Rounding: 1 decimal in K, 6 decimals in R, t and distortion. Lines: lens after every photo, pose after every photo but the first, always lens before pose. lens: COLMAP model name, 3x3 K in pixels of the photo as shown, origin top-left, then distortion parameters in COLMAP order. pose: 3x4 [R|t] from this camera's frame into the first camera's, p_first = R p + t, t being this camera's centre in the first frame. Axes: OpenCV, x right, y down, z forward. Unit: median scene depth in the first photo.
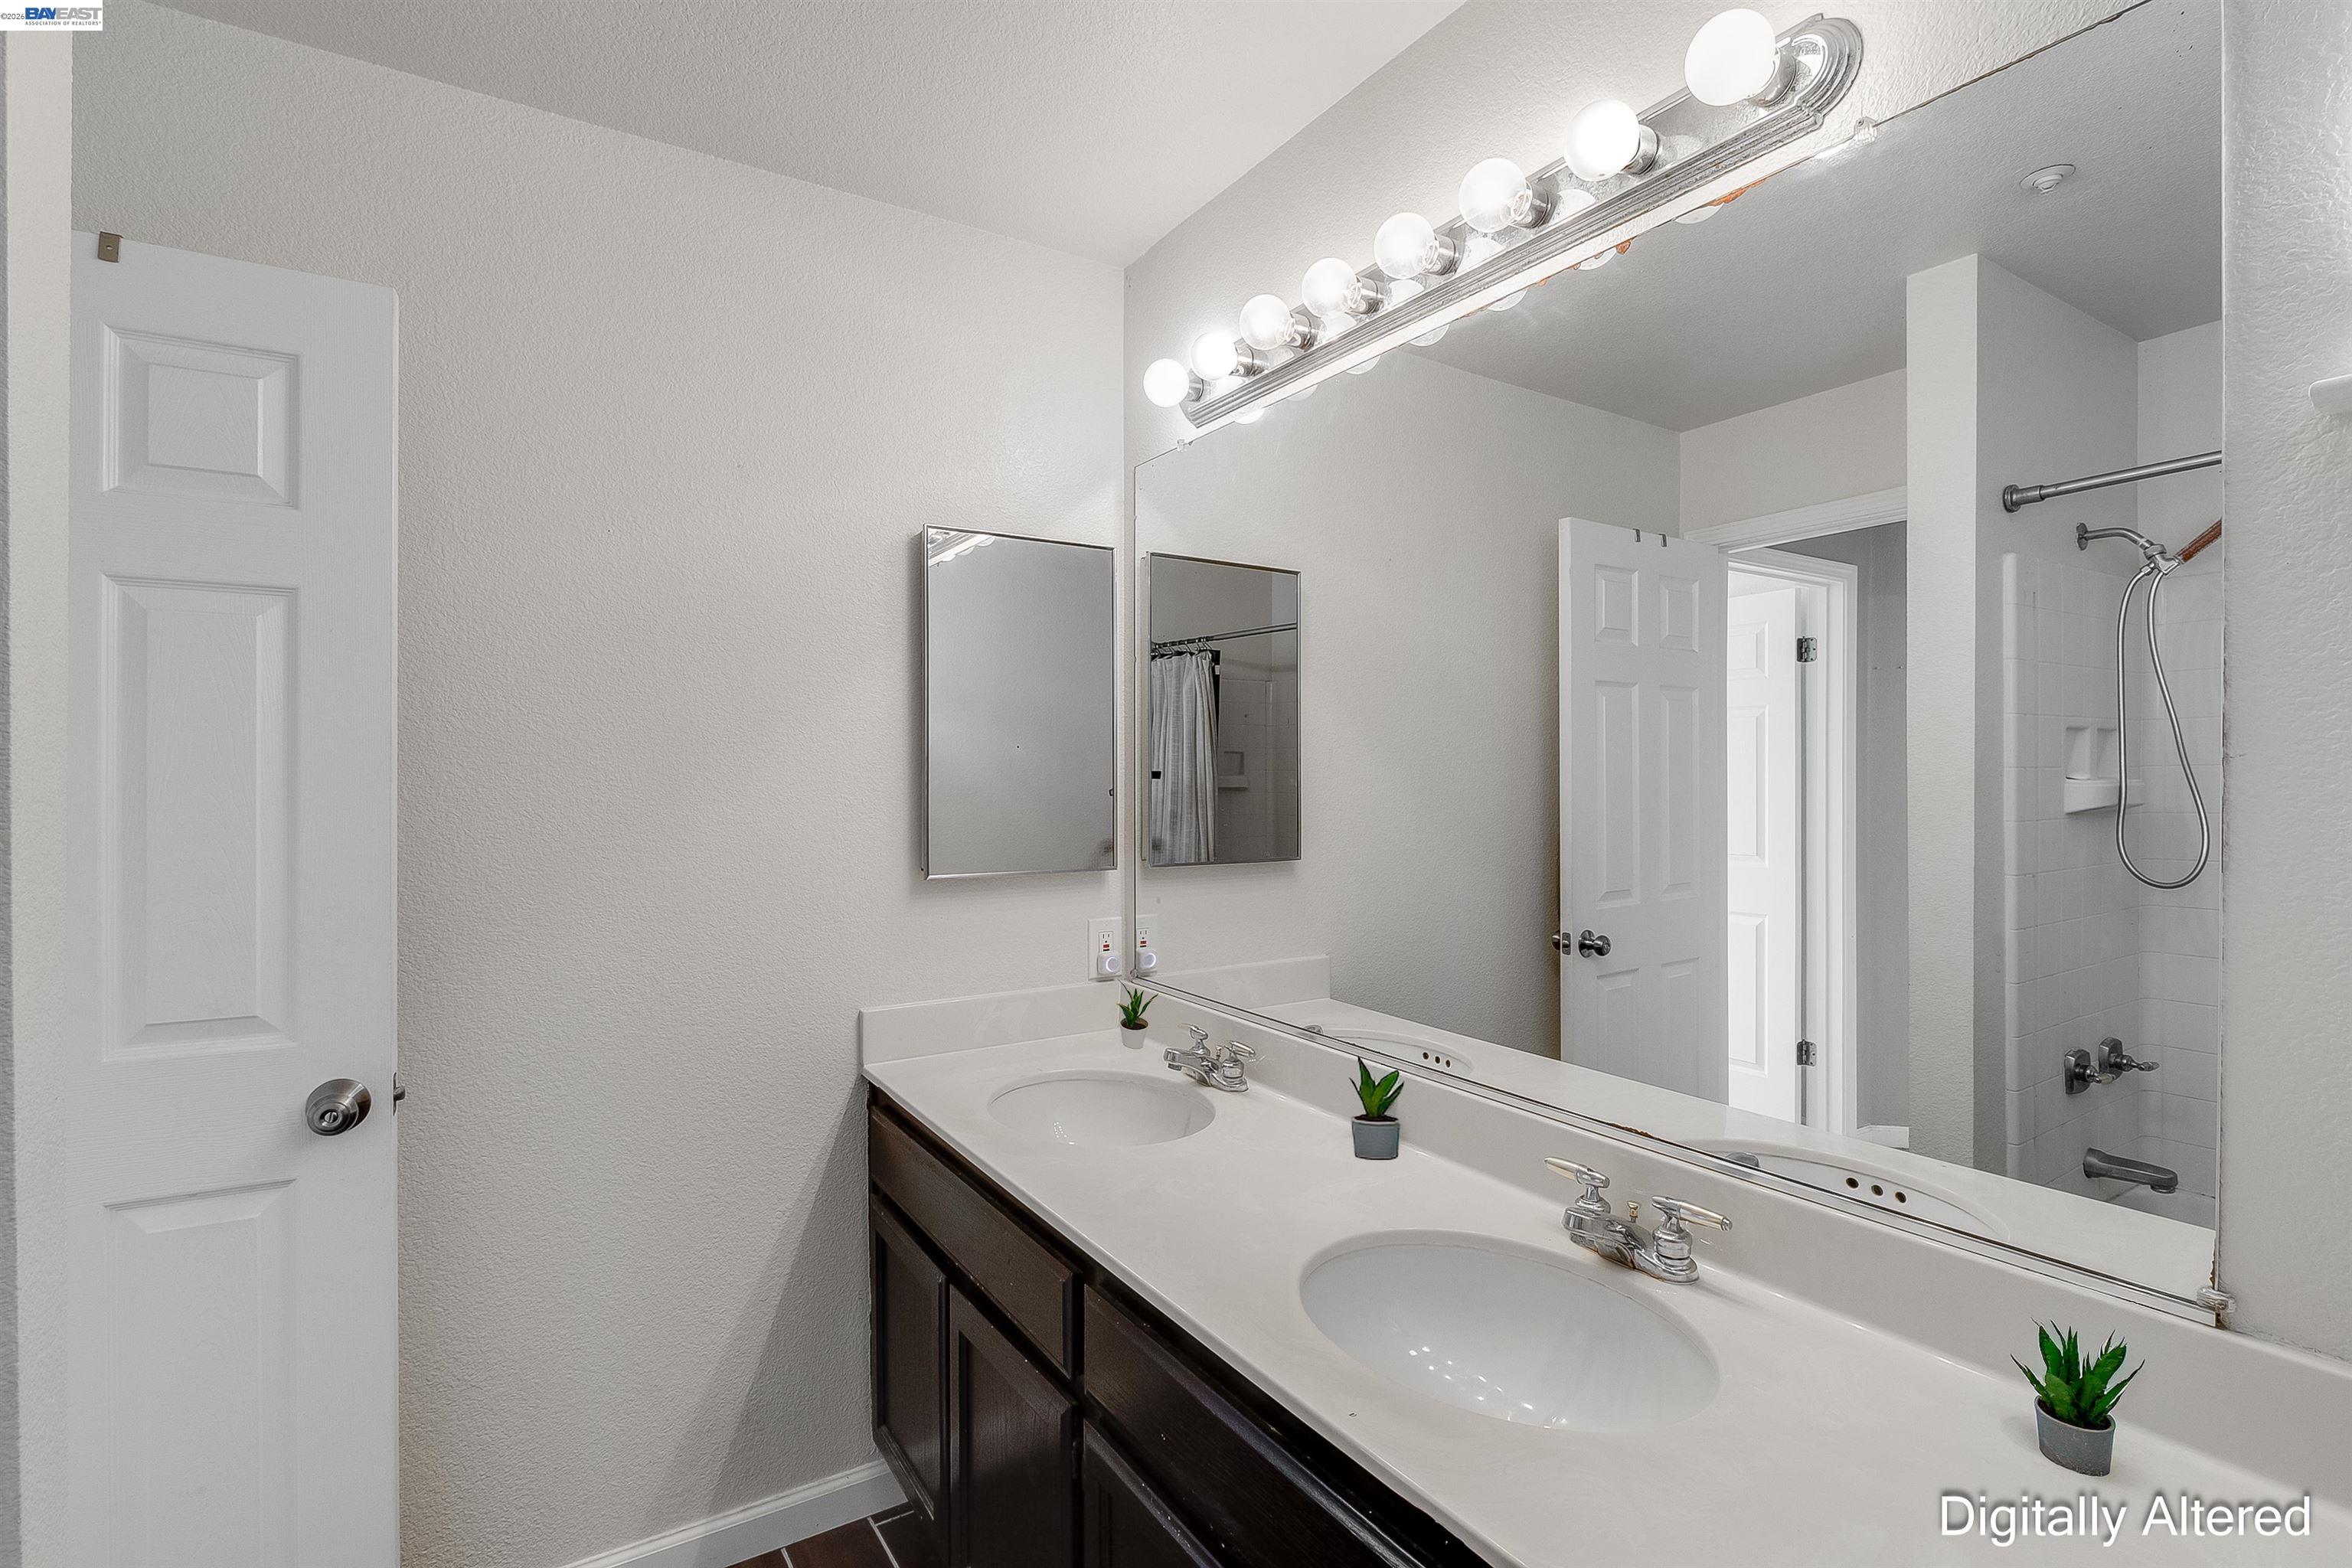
lens RADIAL K [[1093.7, 0, 1167.4], [0, 1093.7, 767.2], [0, 0, 1]] dist [-0.007243, -0.000554]
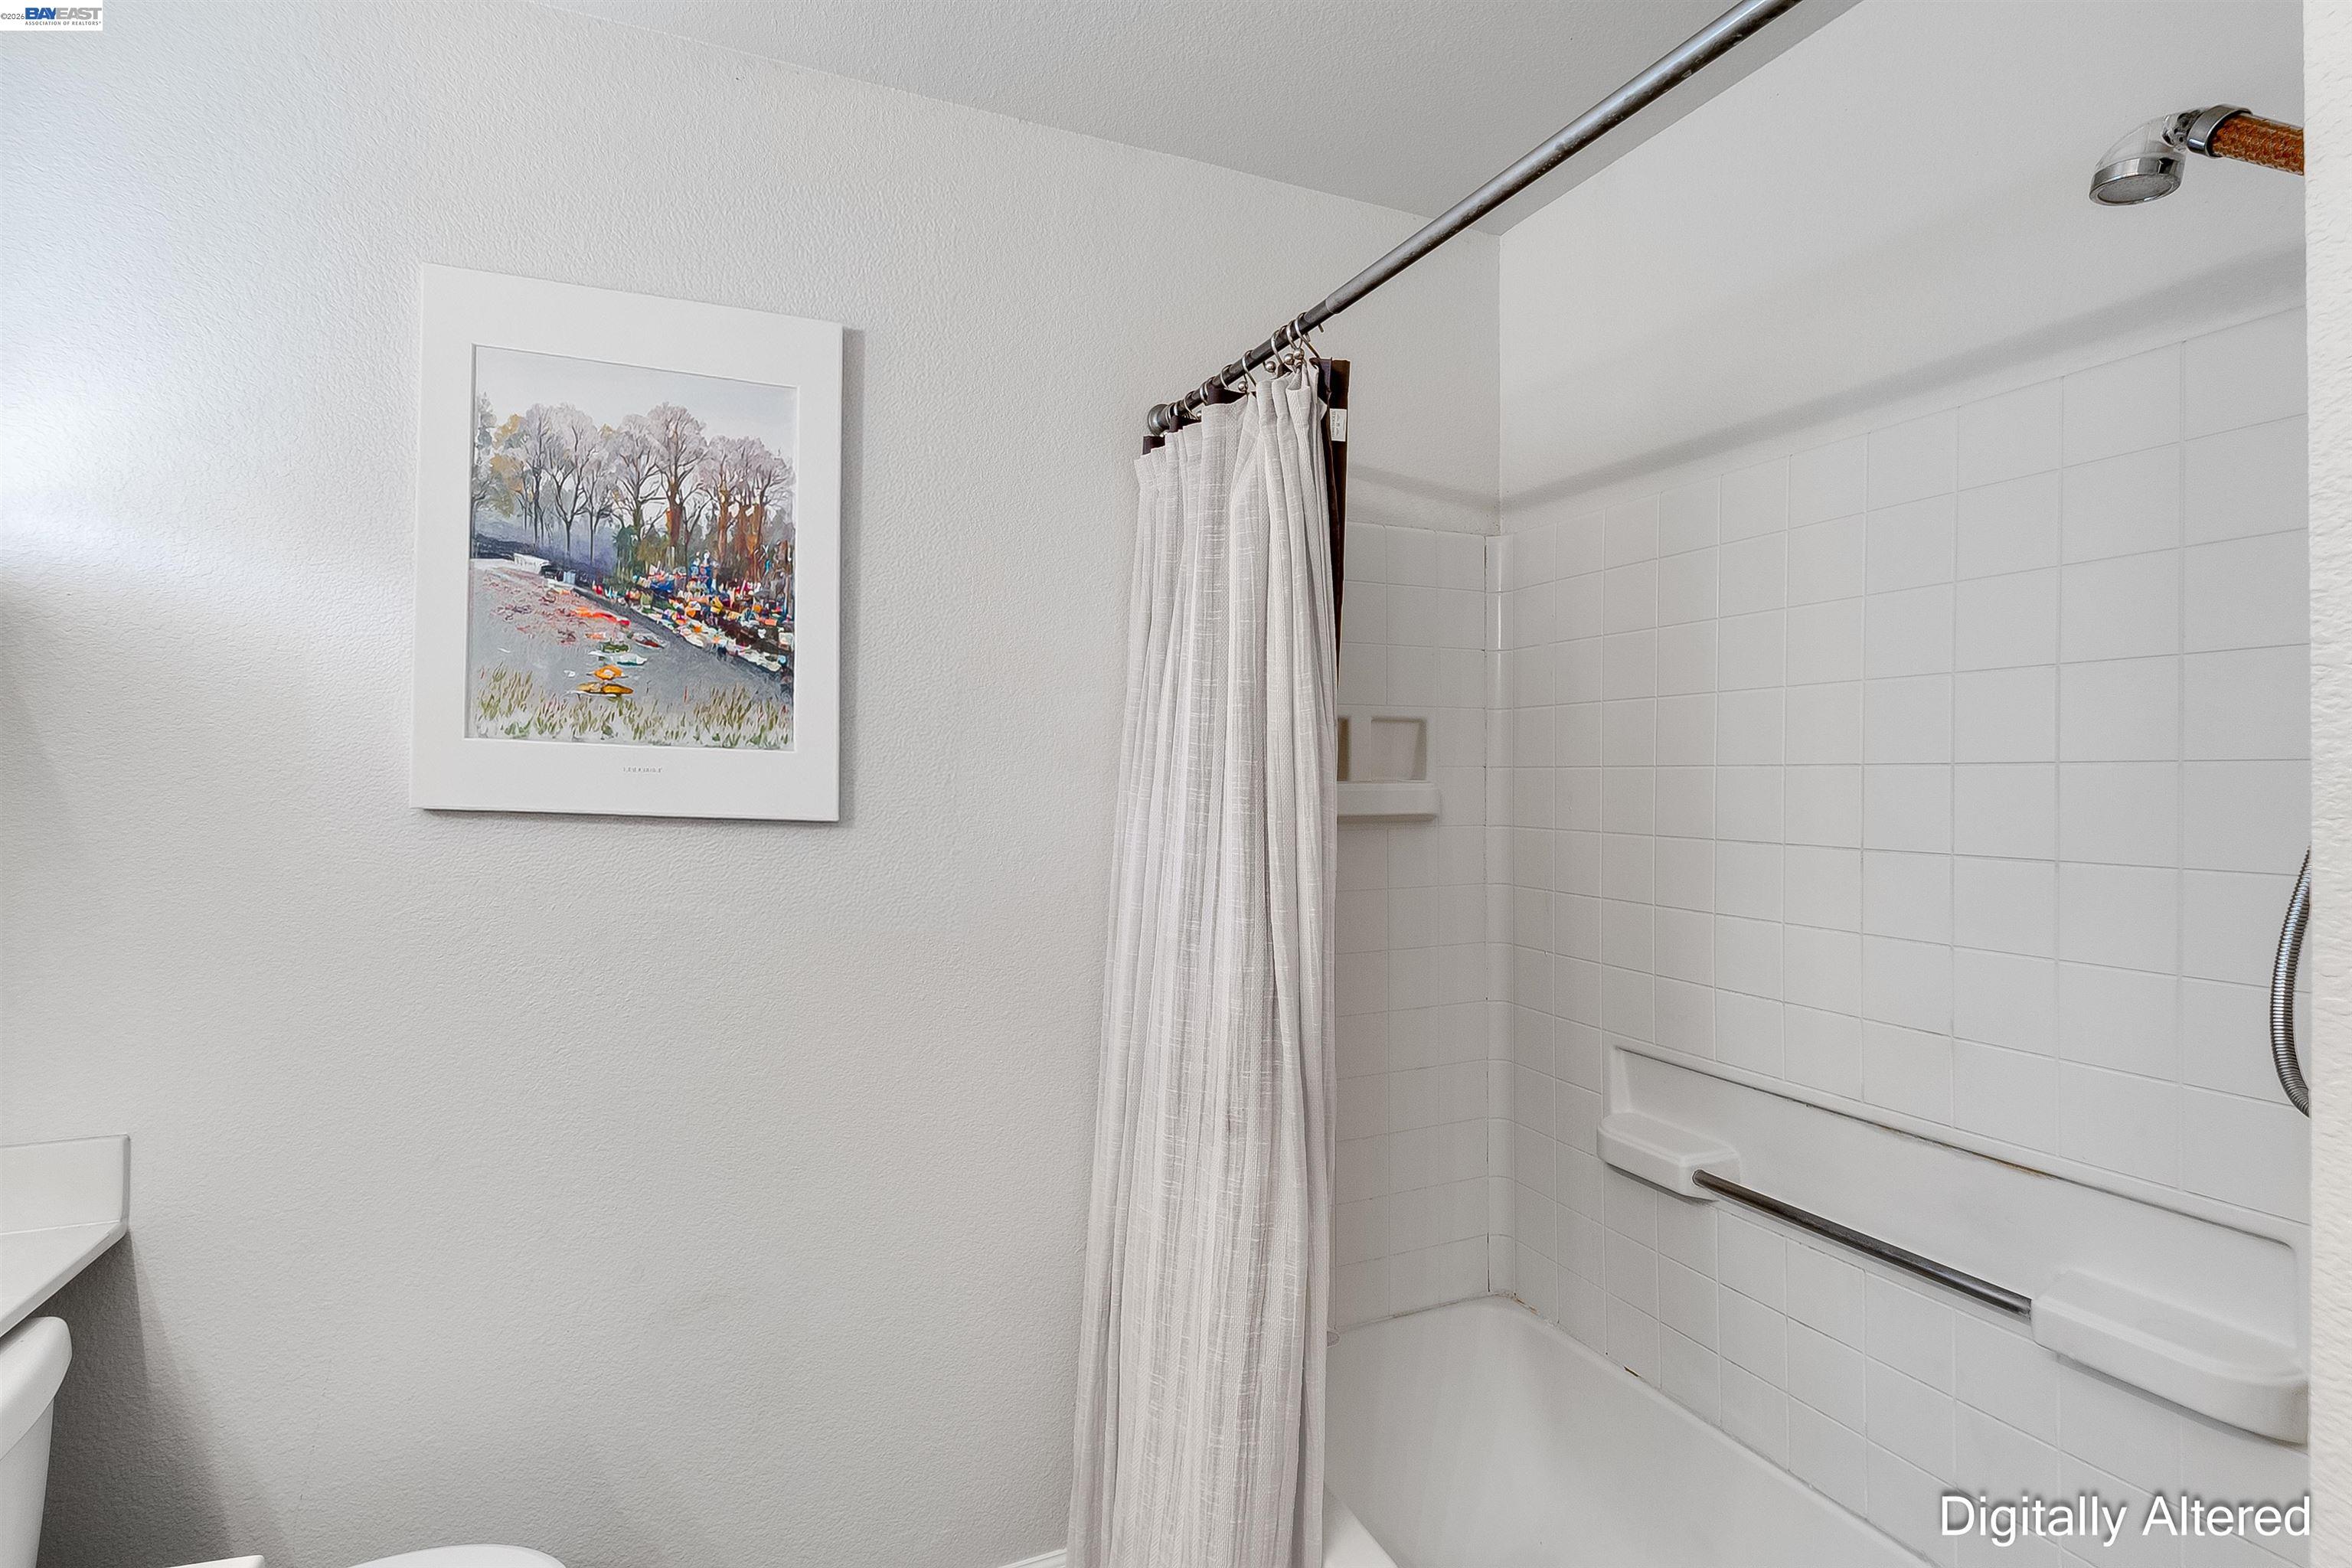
lens RADIAL K [[1093.7, 0, 1167.4], [0, 1093.7, 767.2], [0, 0, 1]] dist [-0.007243, -0.000554]
pose [[0.988820, 0.000576, -0.149113, 0.043376], [-0.000310, 0.999998, 0.001809, 0.002168], [0.149114, -0.001743, 0.988819, 0.693991]]
